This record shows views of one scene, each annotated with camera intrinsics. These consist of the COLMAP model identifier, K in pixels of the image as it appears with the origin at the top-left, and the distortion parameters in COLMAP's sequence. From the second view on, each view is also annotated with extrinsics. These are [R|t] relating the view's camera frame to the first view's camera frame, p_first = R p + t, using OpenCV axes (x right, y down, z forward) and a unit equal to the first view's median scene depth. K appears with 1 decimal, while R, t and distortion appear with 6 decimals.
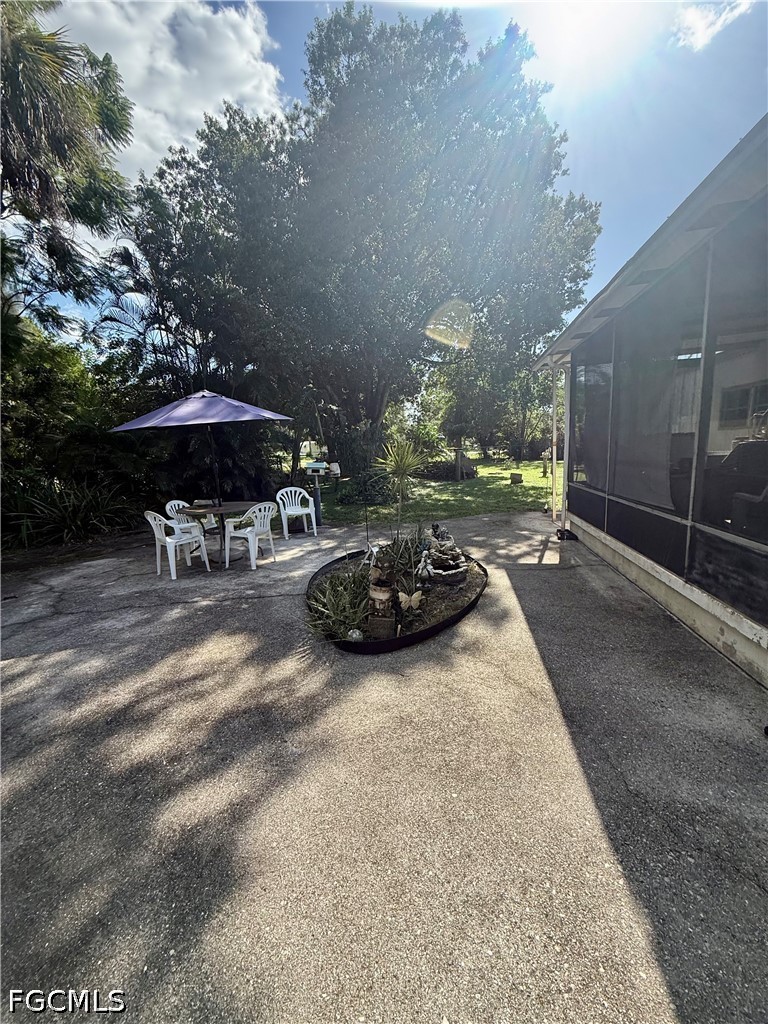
lens RADIAL K [[409.5, 0, 383.5], [0, 409.5, 511.7], [0, 0, 1]] dist [0.002624, 0.000413]
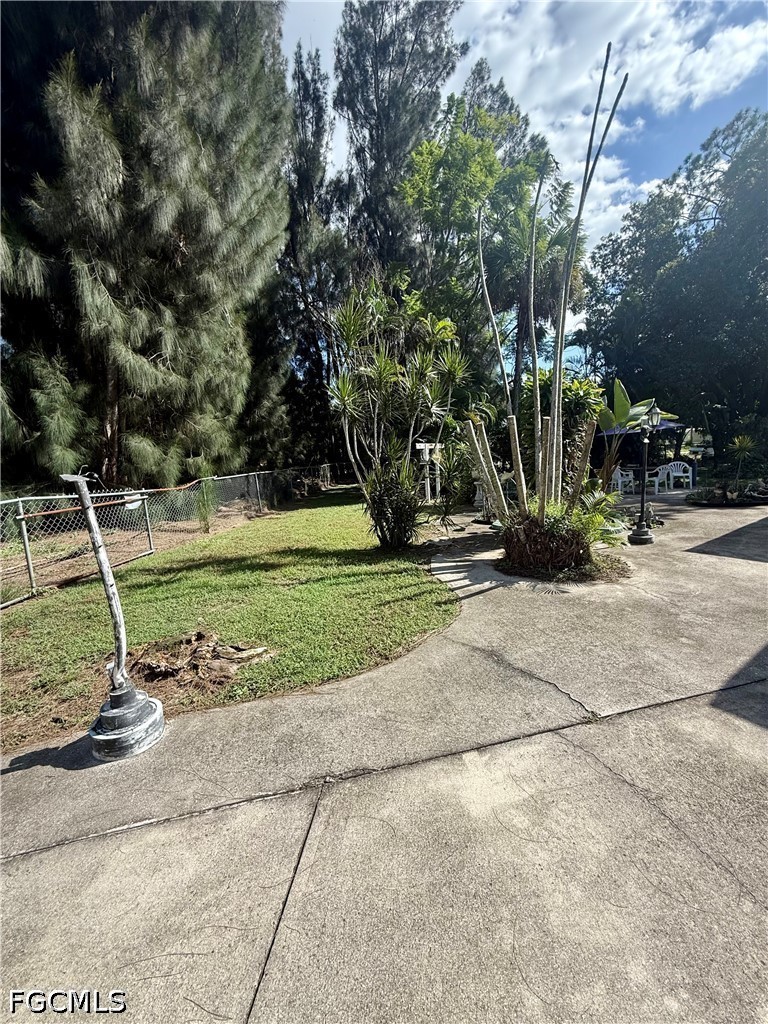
lens RADIAL K [[409.5, 0, 385.9], [0, 409.5, 514.4], [0, 0, 1]] dist [0.002624, 0.000413]
pose [[0.692087, 0.099401, -0.714937, 0.141517], [-0.080644, 0.994920, 0.060262, 0.117728], [0.717295, 0.015949, 0.696587, -0.834092]]
